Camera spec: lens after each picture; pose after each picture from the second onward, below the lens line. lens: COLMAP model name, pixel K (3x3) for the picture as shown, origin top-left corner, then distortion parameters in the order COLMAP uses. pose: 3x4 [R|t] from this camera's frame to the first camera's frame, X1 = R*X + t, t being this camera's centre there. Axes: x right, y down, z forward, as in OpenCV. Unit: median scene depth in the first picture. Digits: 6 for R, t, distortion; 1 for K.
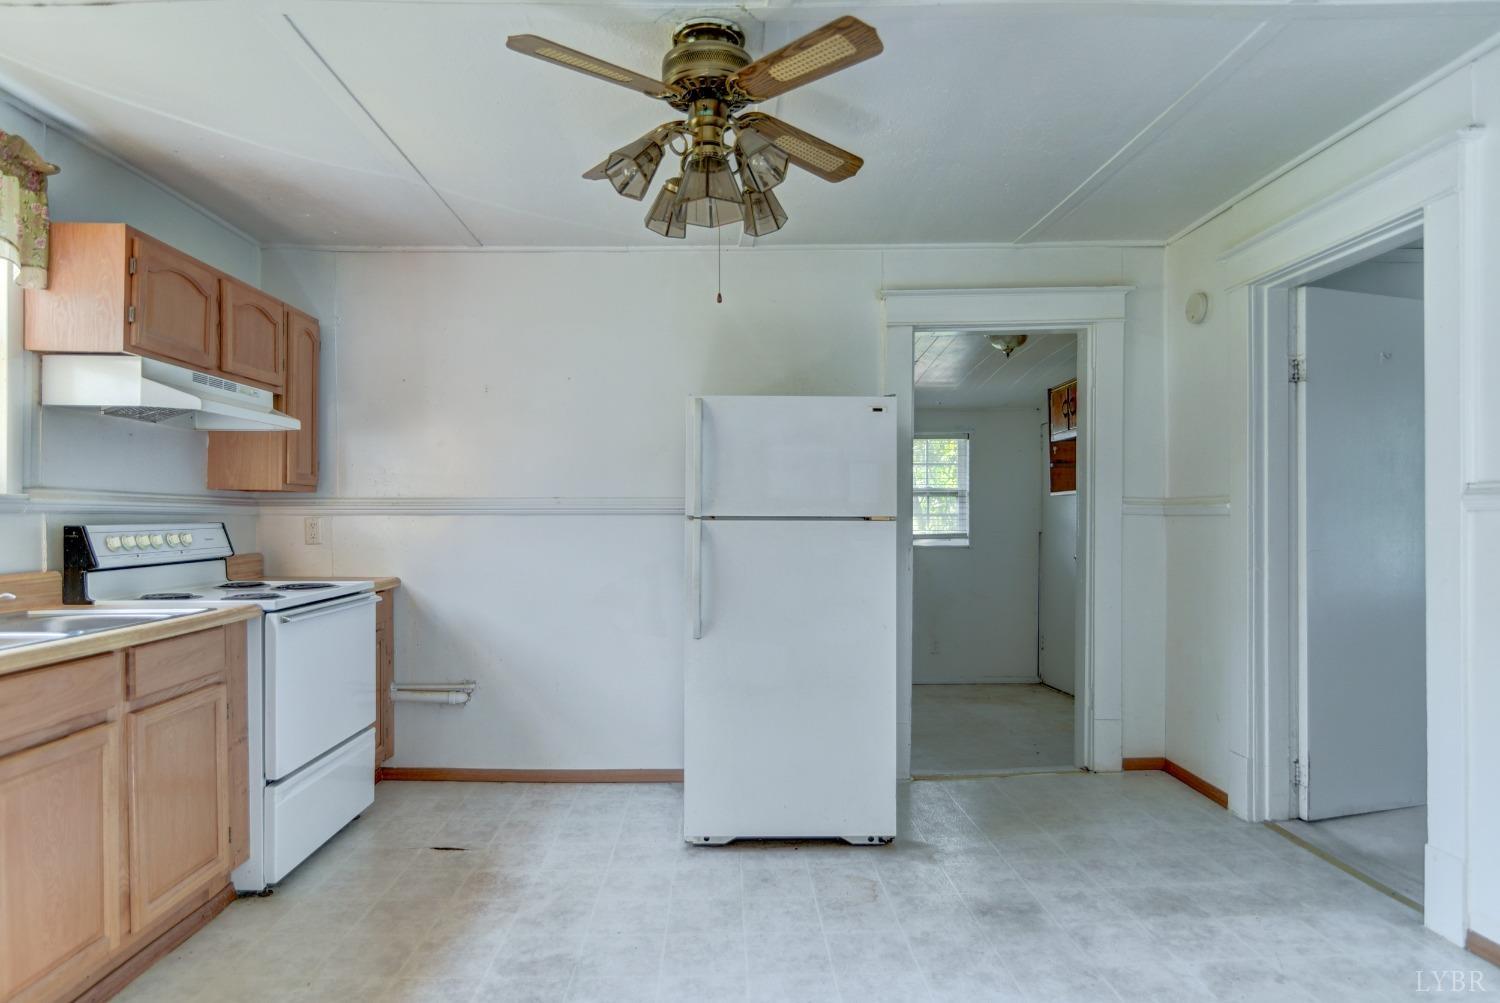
lens RADIAL K [[867.0, 0, 745.6], [0, 867.0, 523.7], [0, 0, 1]] dist [-0.000118, 0.000389]
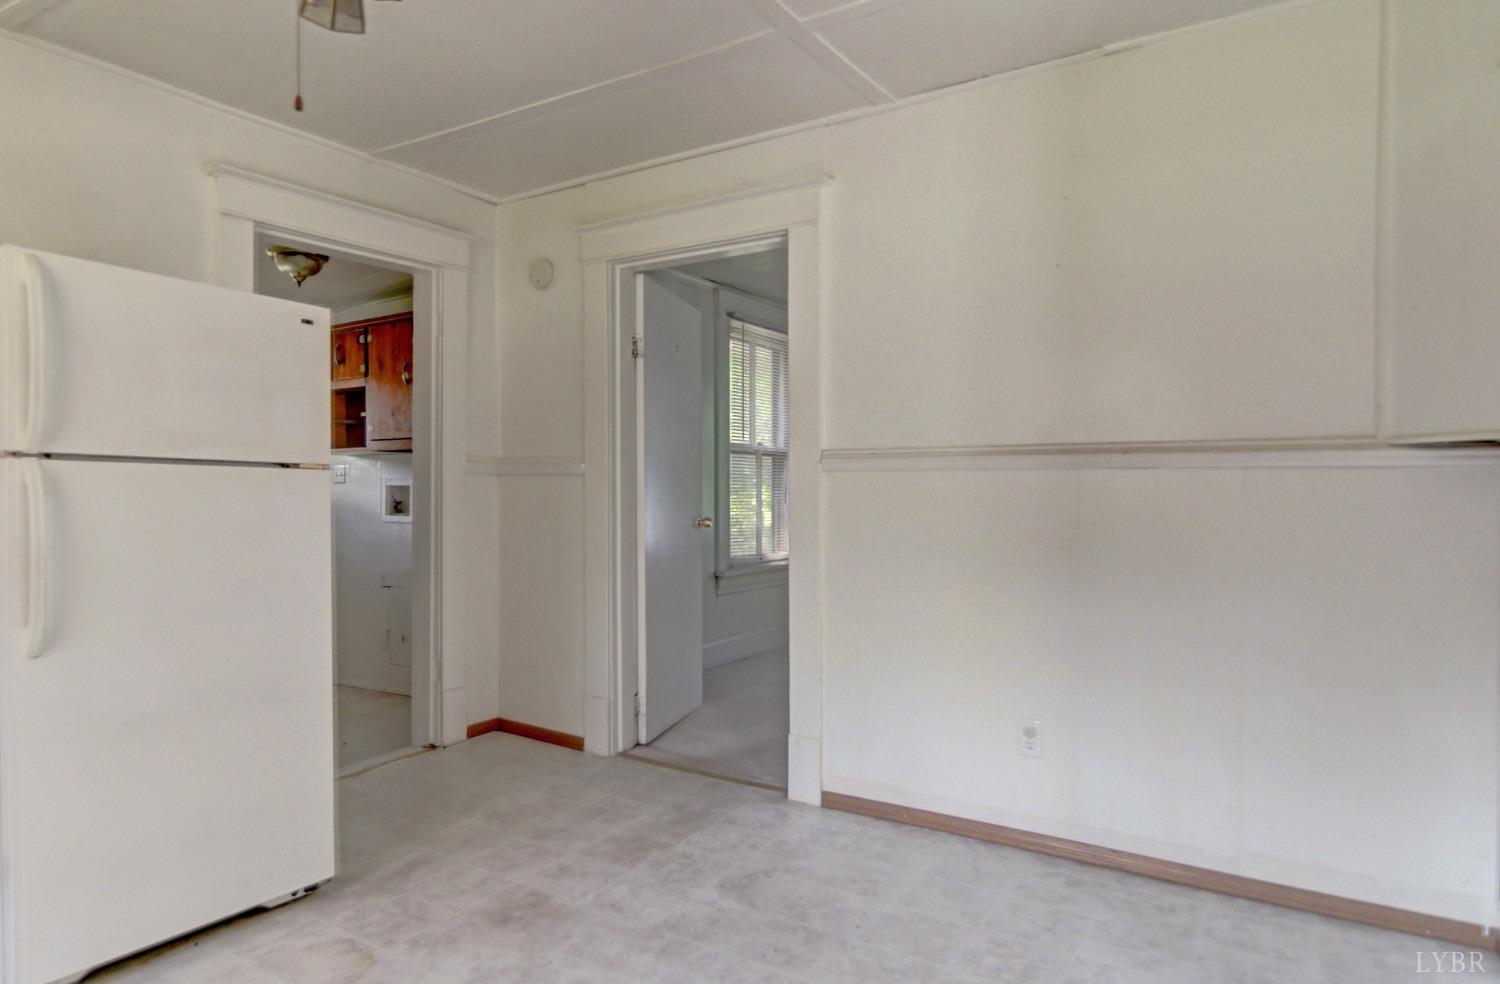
lens RADIAL K [[890.8, 0, 742.2], [0, 890.8, 505.9], [0, 0, 1]] dist [0.002934, 0.000917]
pose [[0.597559, -0.005638, 0.801805, -0.210684], [-0.005948, 0.999917, 0.011463, 0.015085], [-0.801803, -0.011619, 0.597476, 0.199569]]
